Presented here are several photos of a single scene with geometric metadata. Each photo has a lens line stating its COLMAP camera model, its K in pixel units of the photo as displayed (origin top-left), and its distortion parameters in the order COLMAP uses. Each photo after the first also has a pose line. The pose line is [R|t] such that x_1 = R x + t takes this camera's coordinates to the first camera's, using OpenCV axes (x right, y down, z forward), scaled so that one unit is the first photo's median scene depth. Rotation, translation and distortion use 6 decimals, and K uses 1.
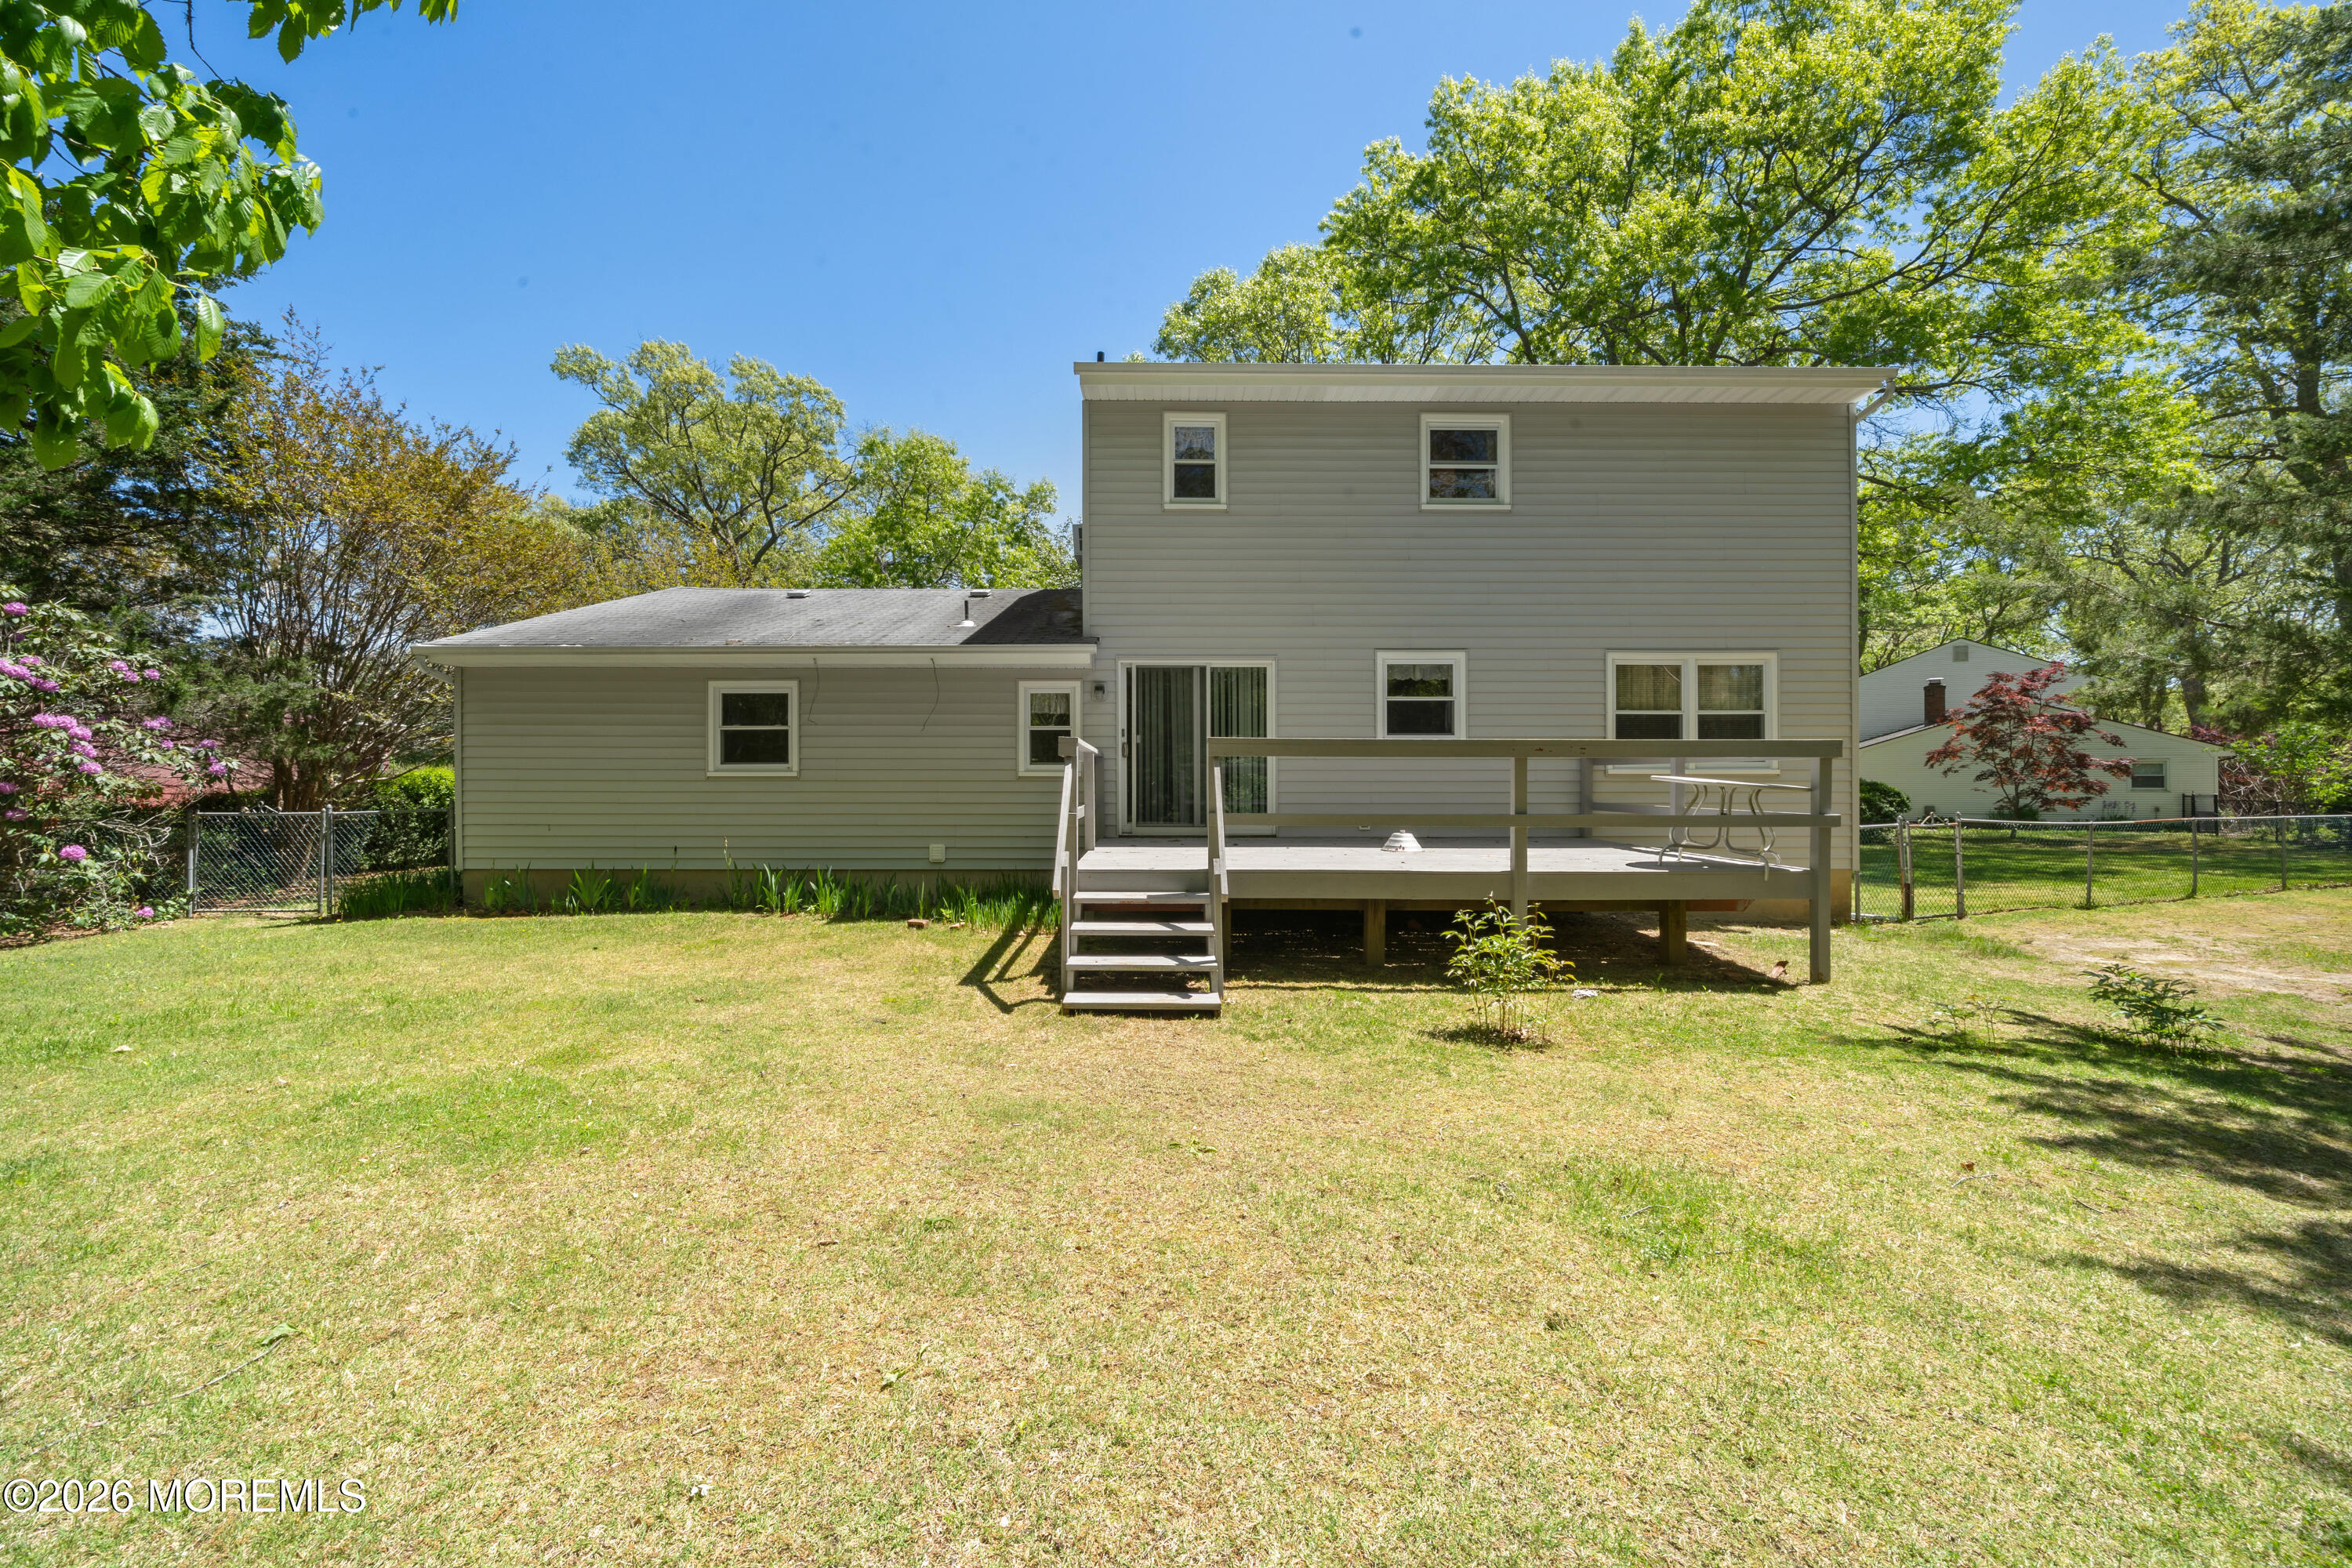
lens RADIAL K [[909.2, 0, 1176.0], [0, 909.2, 784.0], [0, 0, 1]] dist [-0.002409, -0.000358]
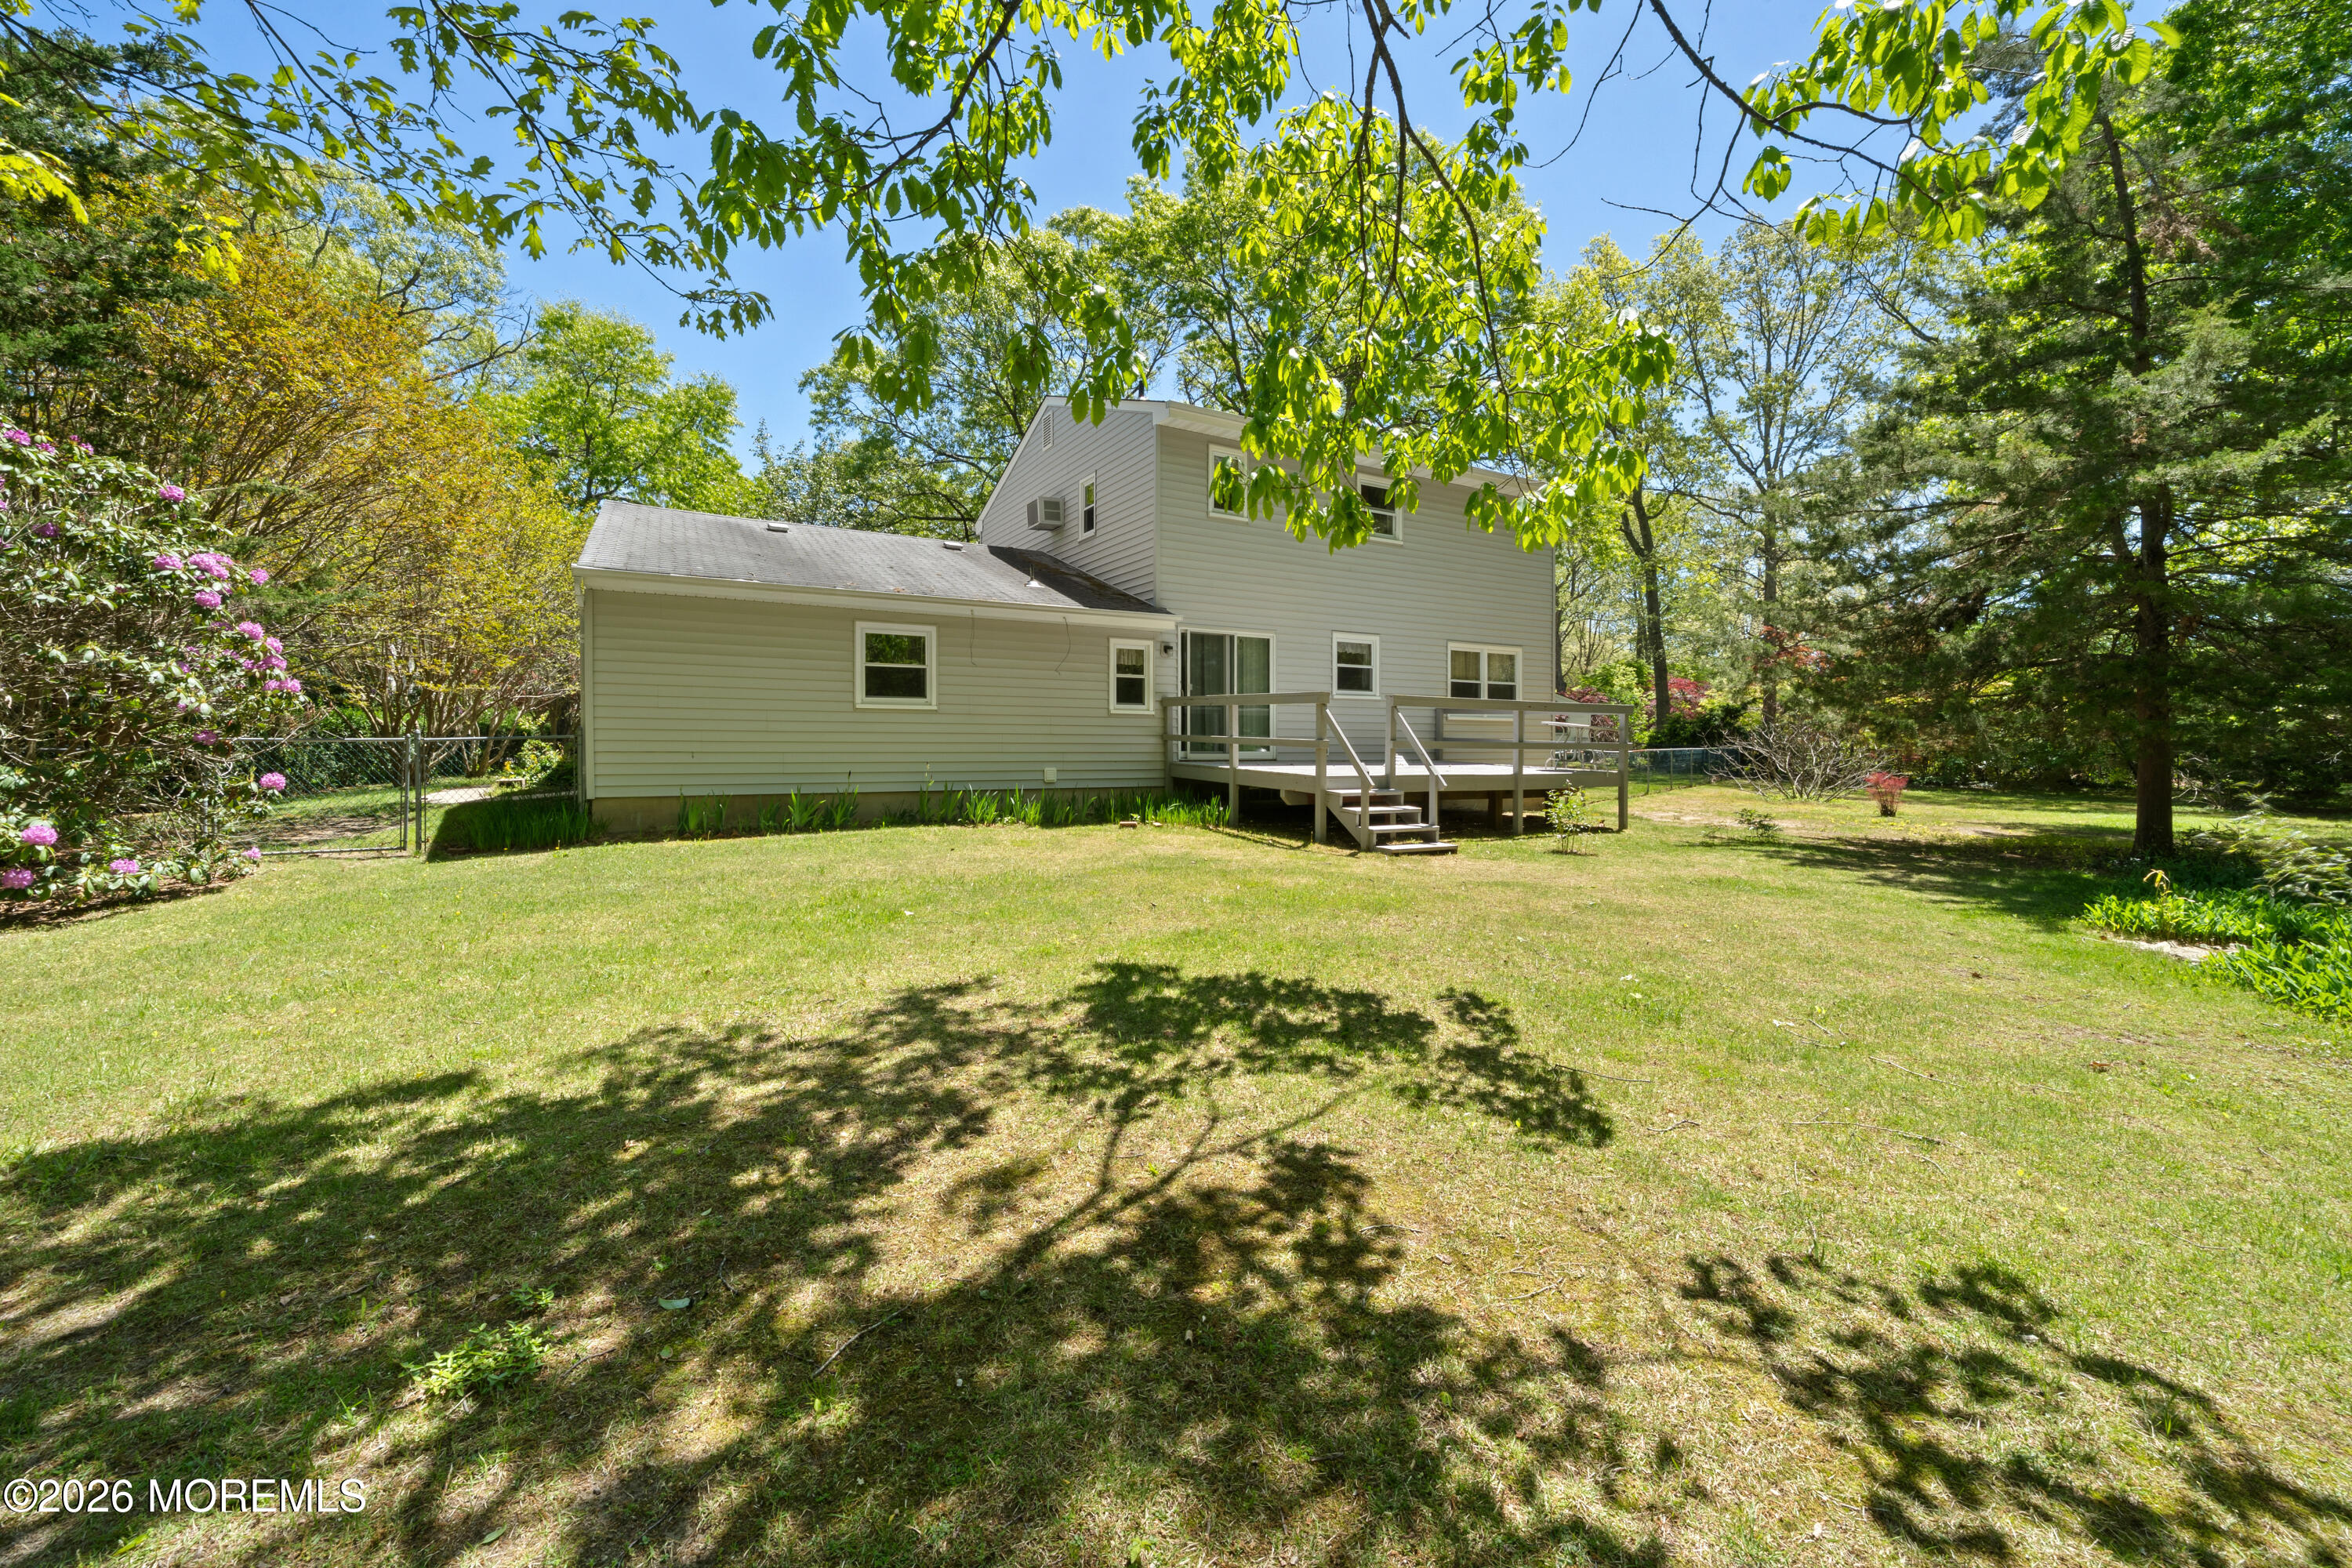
lens RADIAL K [[909.2, 0, 1176.0], [0, 909.2, 784.0], [0, 0, 1]] dist [-0.002409, -0.000358]
pose [[0.869874, -0.019093, 0.492904, -0.721443], [-0.016515, 0.997563, 0.067786, 0.002122], [-0.492997, -0.067106, 0.867439, -0.156254]]
